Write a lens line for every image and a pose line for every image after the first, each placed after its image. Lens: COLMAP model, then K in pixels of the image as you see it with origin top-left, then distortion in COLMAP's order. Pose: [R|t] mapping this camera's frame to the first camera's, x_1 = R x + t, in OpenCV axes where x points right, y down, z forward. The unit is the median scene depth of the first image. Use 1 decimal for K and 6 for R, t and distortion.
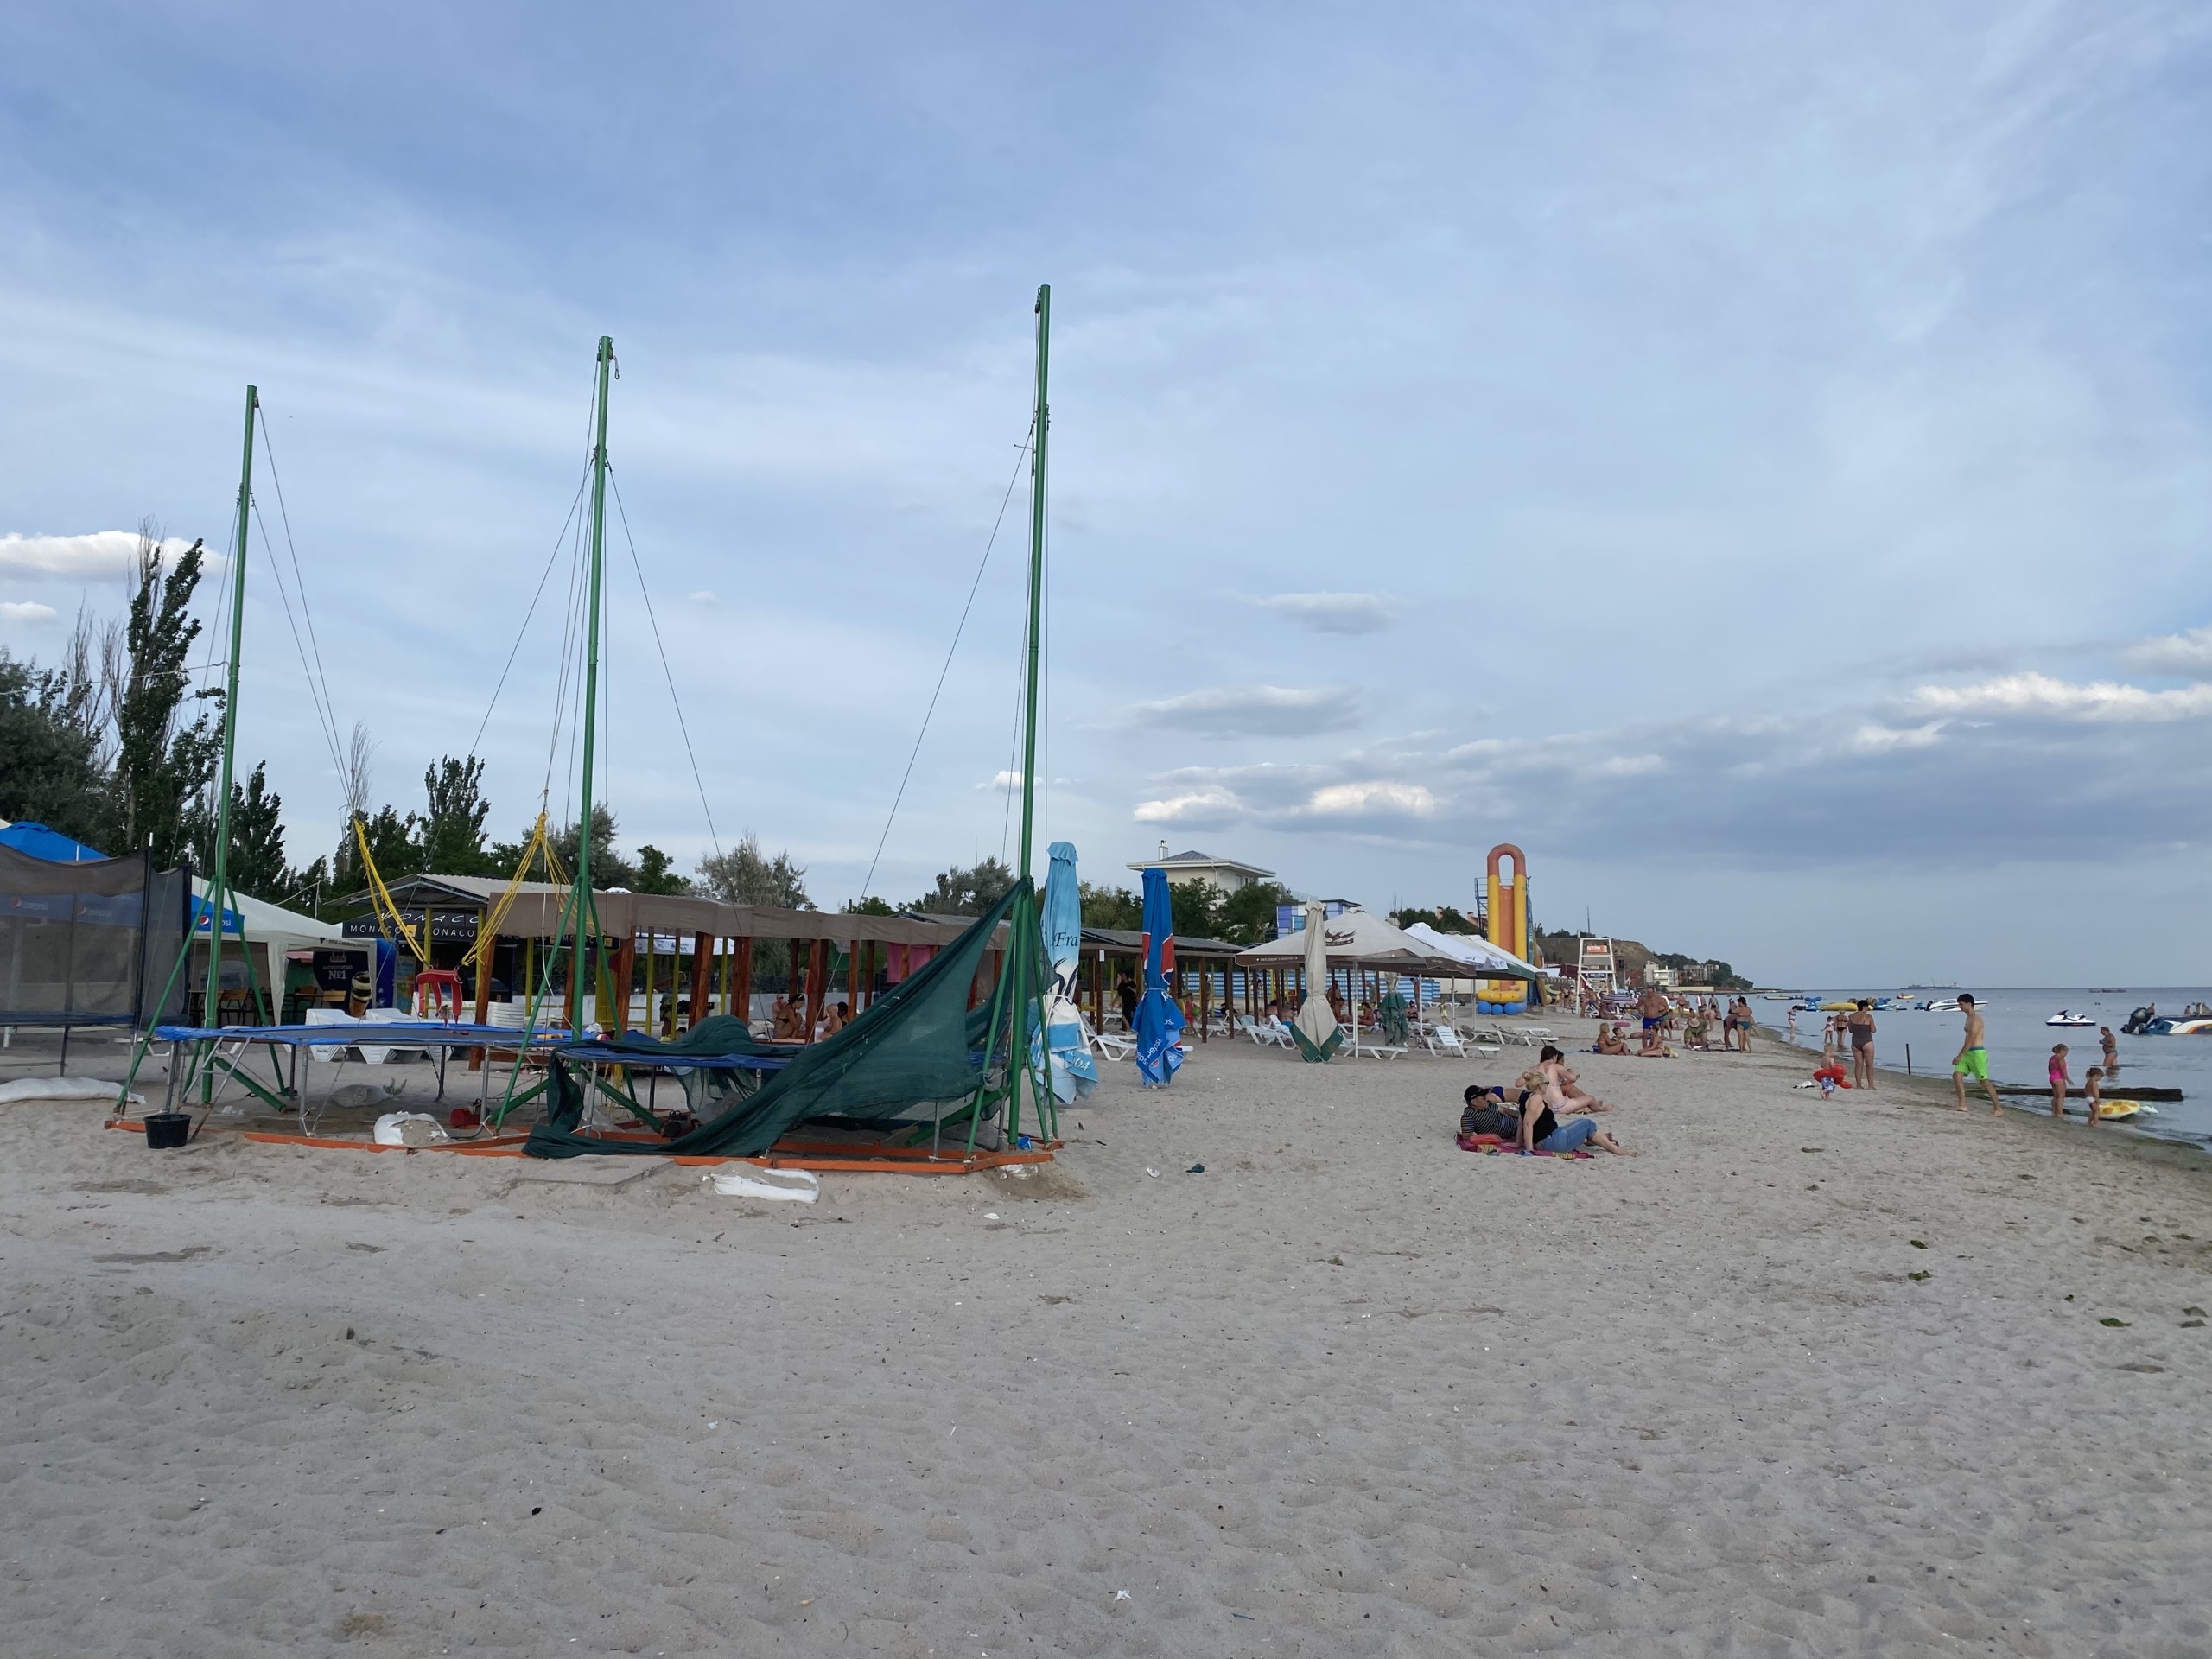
lens RADIAL K [[1708.4, 0, 1101.3], [0, 1708.4, 829.9], [0, 0, 1]] dist [0.034255, -0.019996]
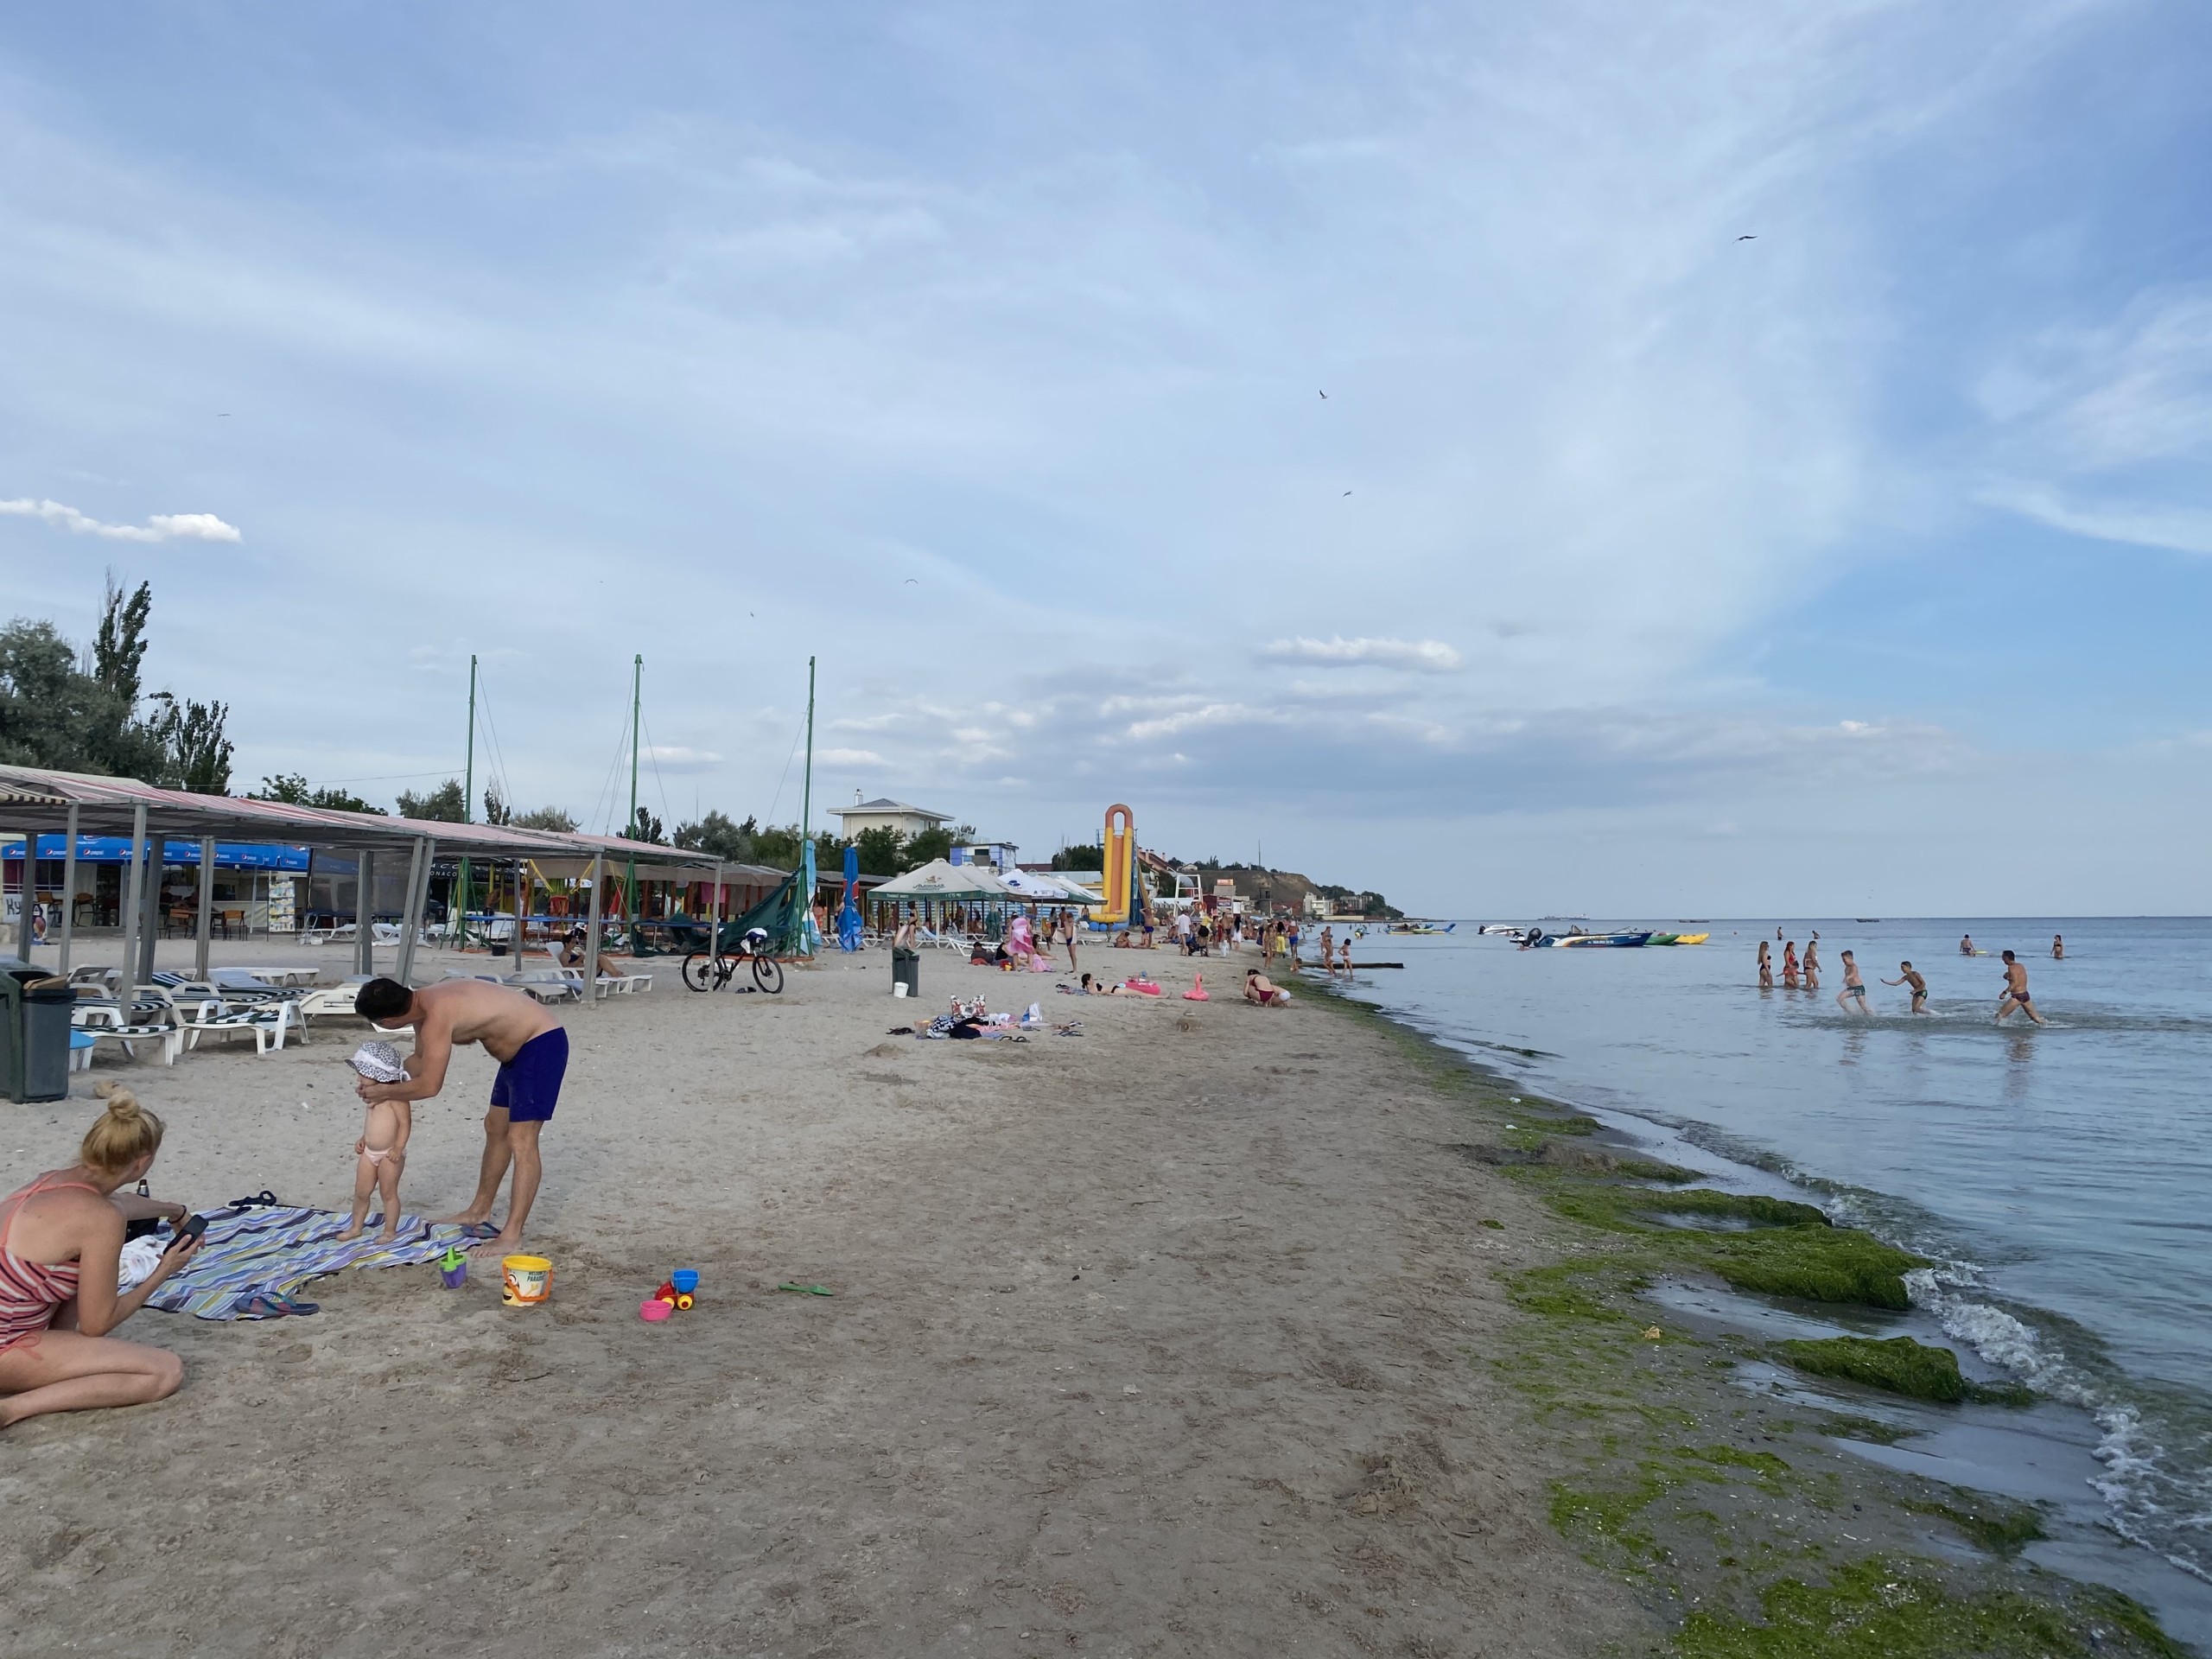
lens RADIAL K [[1708.4, 0, 1105.8], [0, 1708.4, 829.0], [0, 0, 1]] dist [0.034255, -0.019996]
pose [[0.984109, 0.010664, 0.177247, -0.006475], [-0.017789, 0.999094, 0.038654, -0.017546], [-0.176674, -0.041192, 0.983407, -0.225258]]
